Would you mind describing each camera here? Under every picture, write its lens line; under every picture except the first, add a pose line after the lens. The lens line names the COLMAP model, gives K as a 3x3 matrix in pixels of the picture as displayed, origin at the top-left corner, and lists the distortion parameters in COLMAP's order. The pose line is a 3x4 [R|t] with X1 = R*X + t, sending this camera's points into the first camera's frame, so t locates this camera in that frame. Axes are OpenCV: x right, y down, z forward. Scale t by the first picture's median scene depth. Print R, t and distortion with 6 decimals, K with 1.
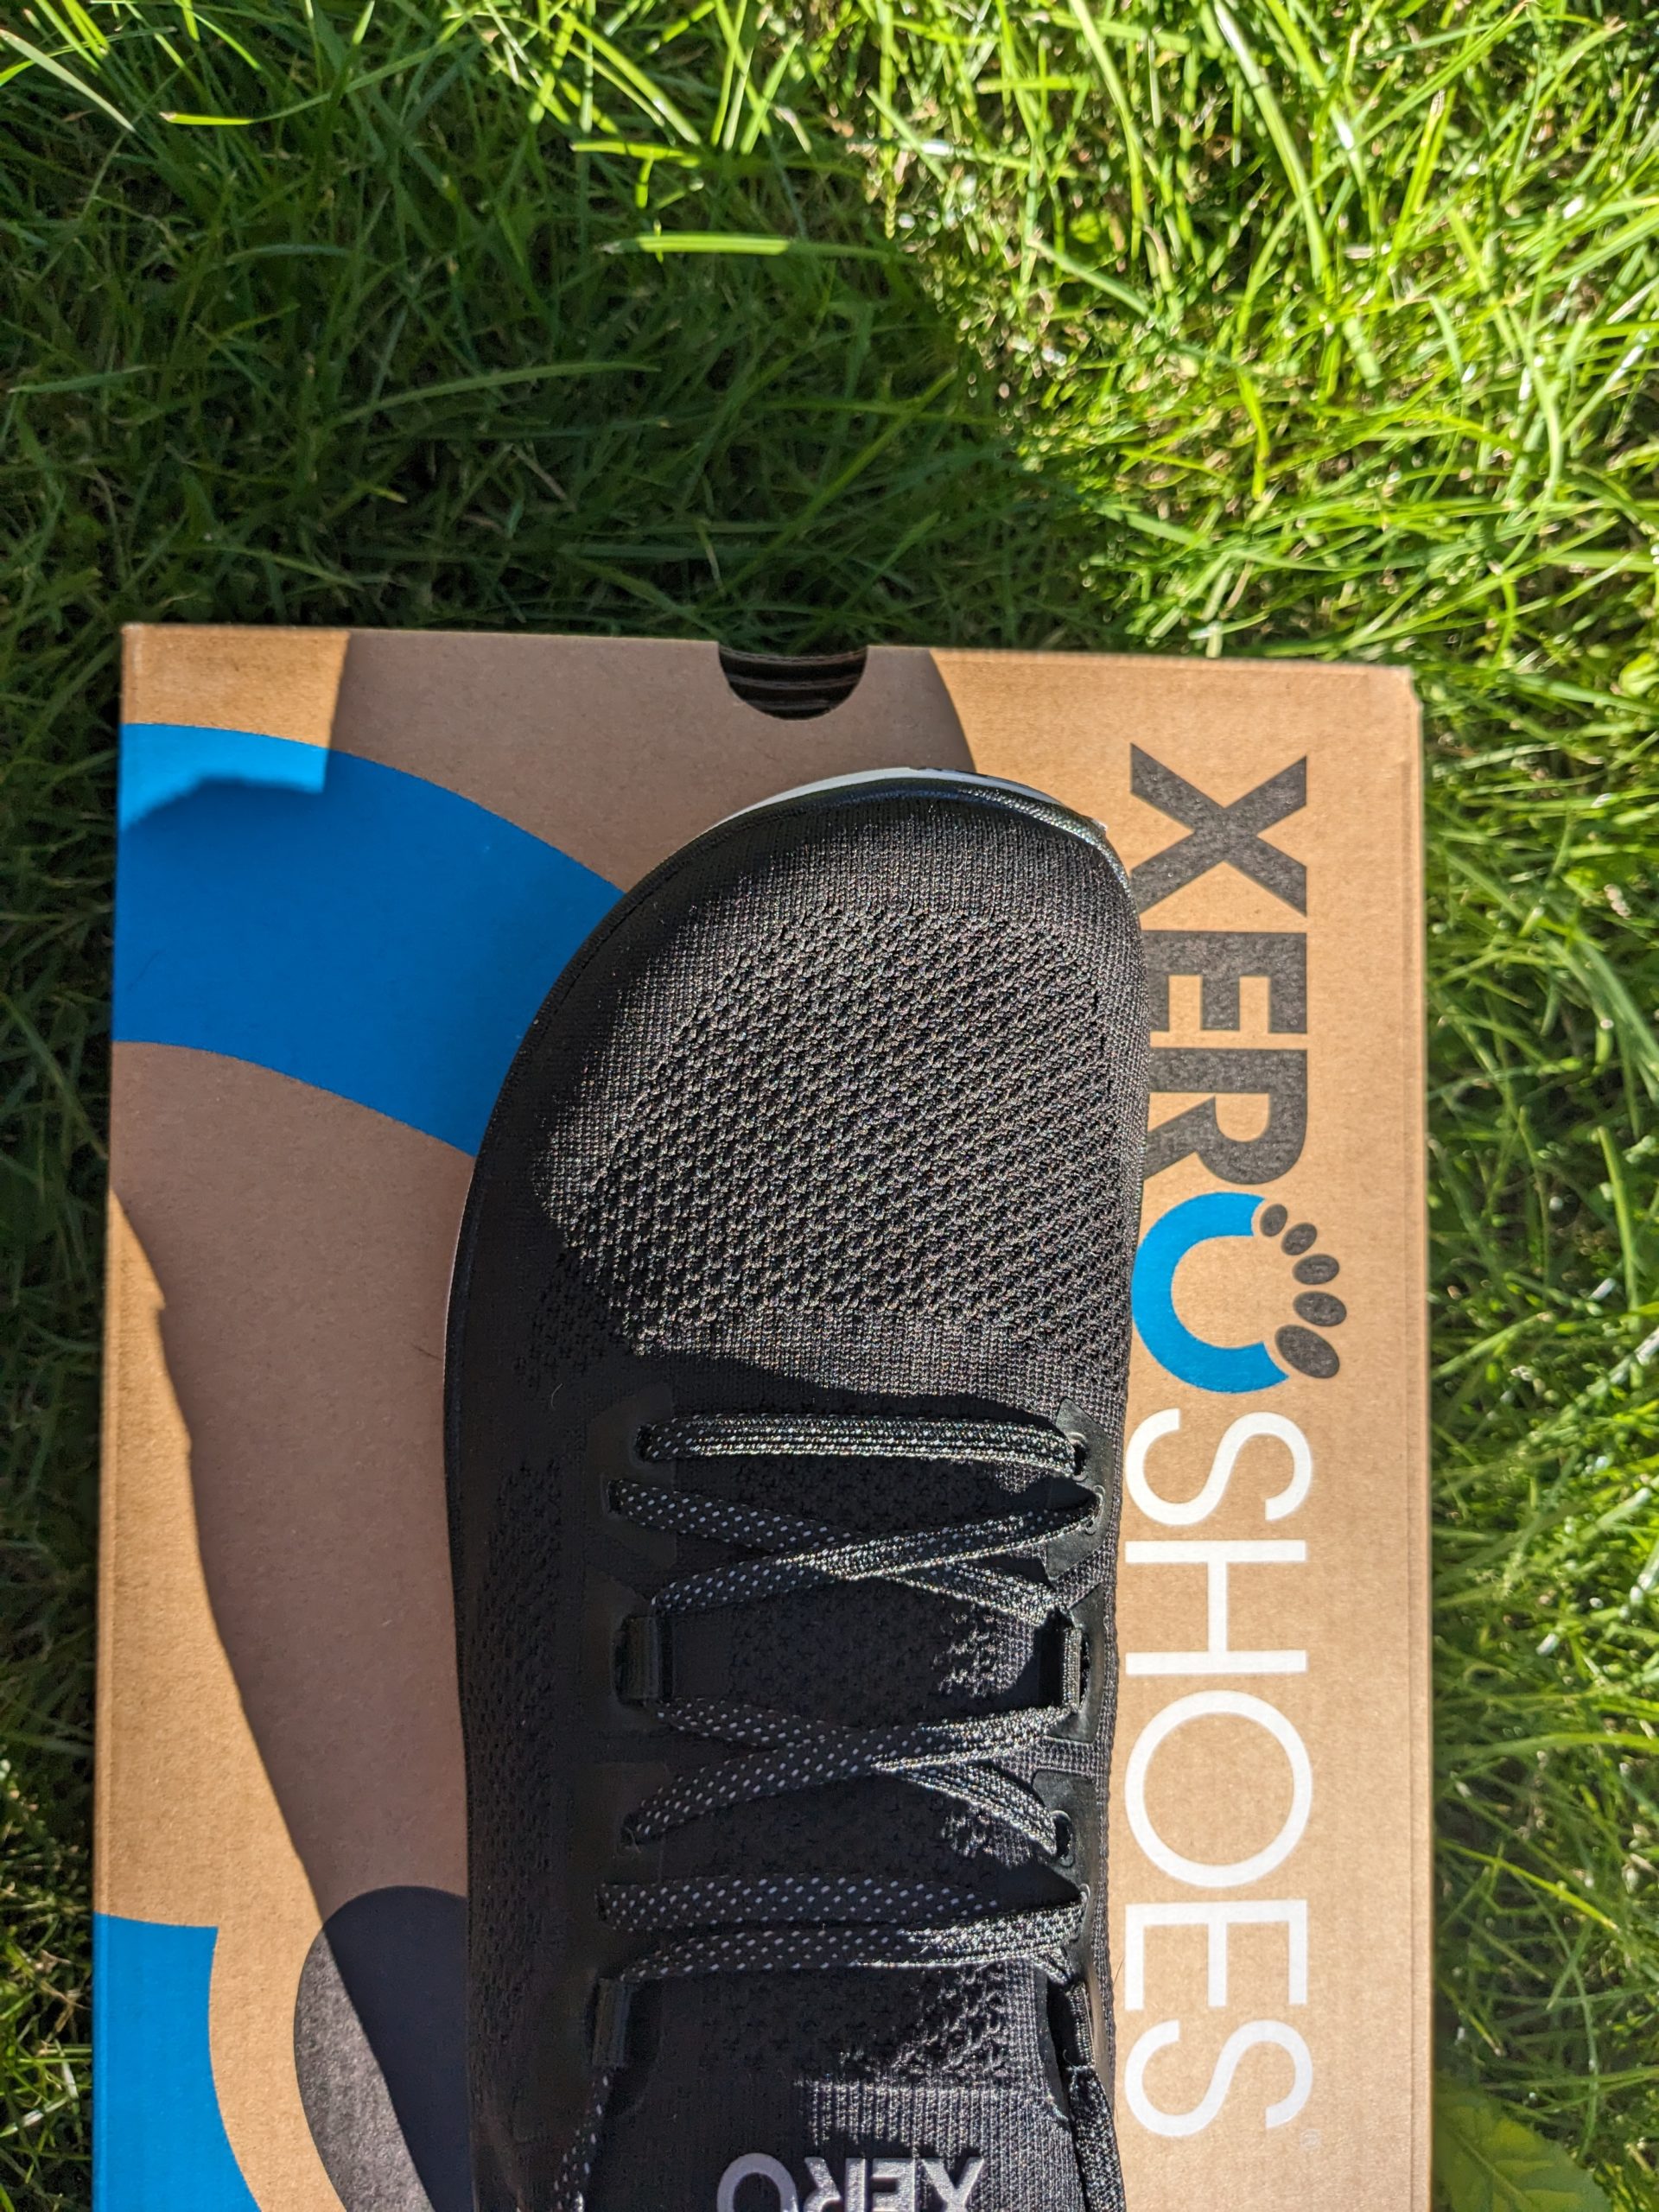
lens RADIAL K [[1756.7, 0, 834.7], [0, 1756.7, 1159.8], [0, 0, 1]] dist [0.001002, -0.009252]
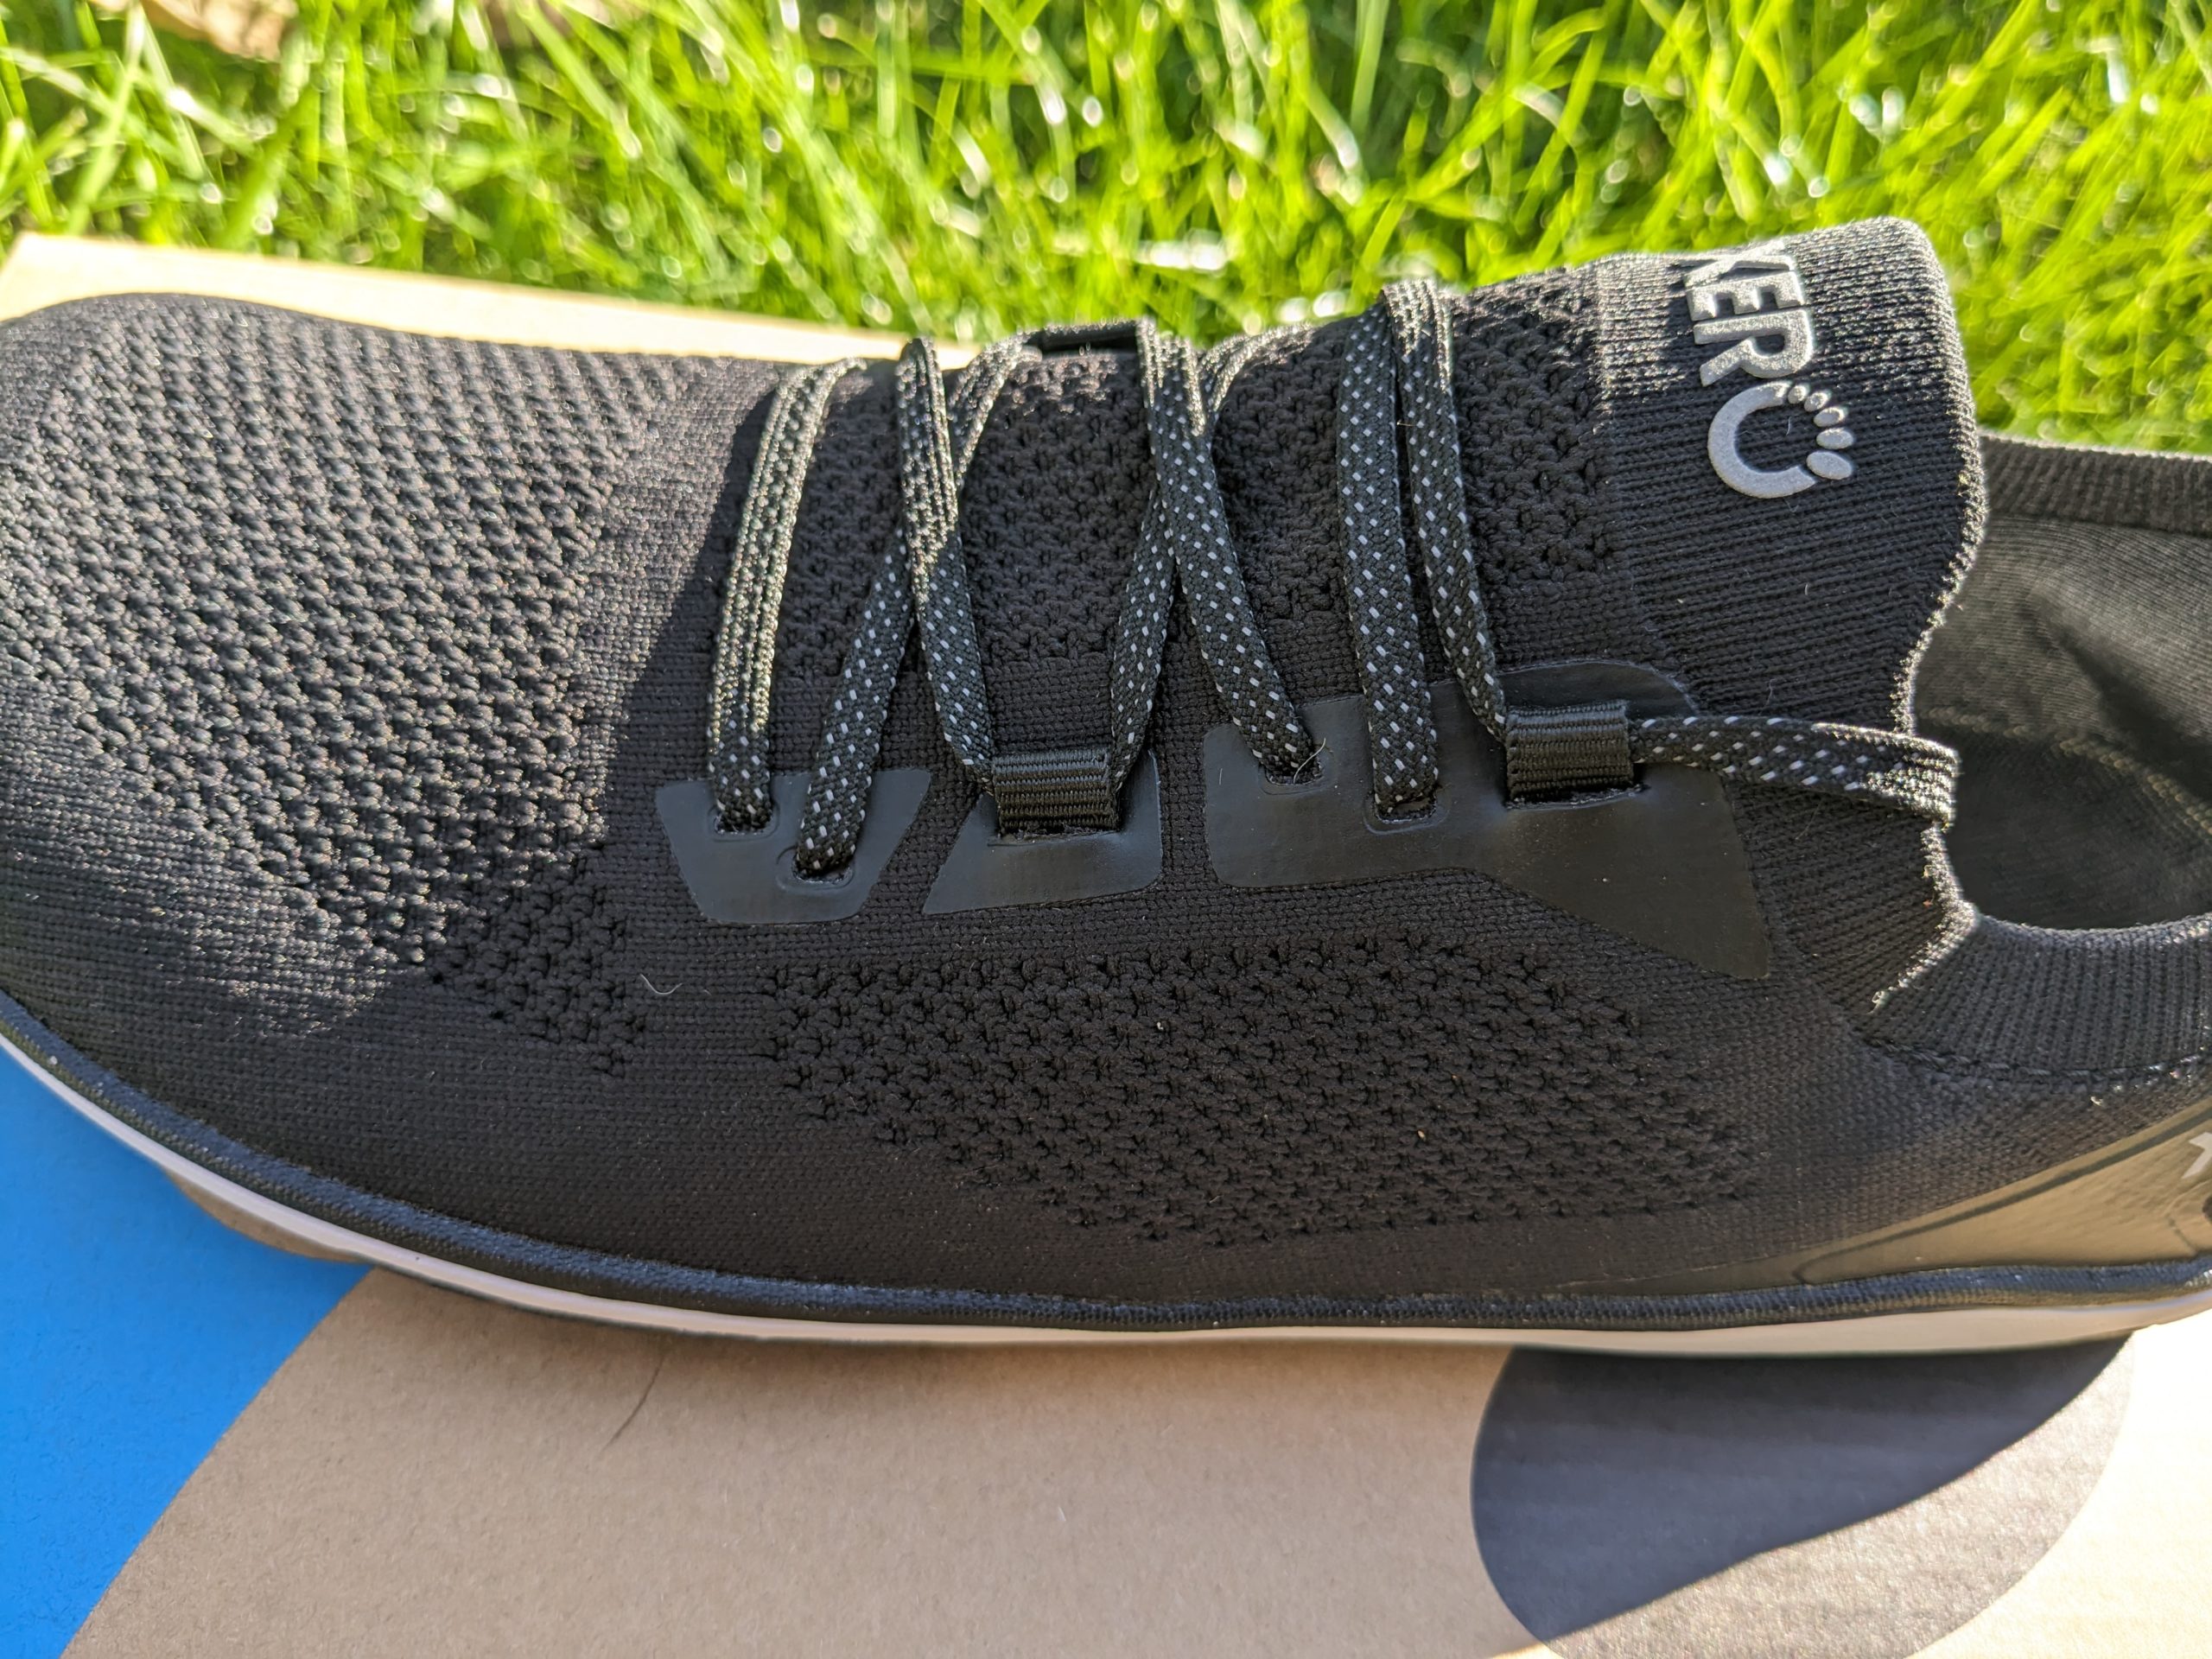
lens RADIAL K [[1710.6, 0, 1122.2], [0, 1710.6, 837.3], [0, 0, 1]] dist [0.068328, -0.140013]
pose [[0.033420, -0.865043, 0.500584, -0.426031], [0.984487, 0.114814, 0.132679, 0.215566], [-0.172247, 0.488384, 0.855460, 0.432725]]
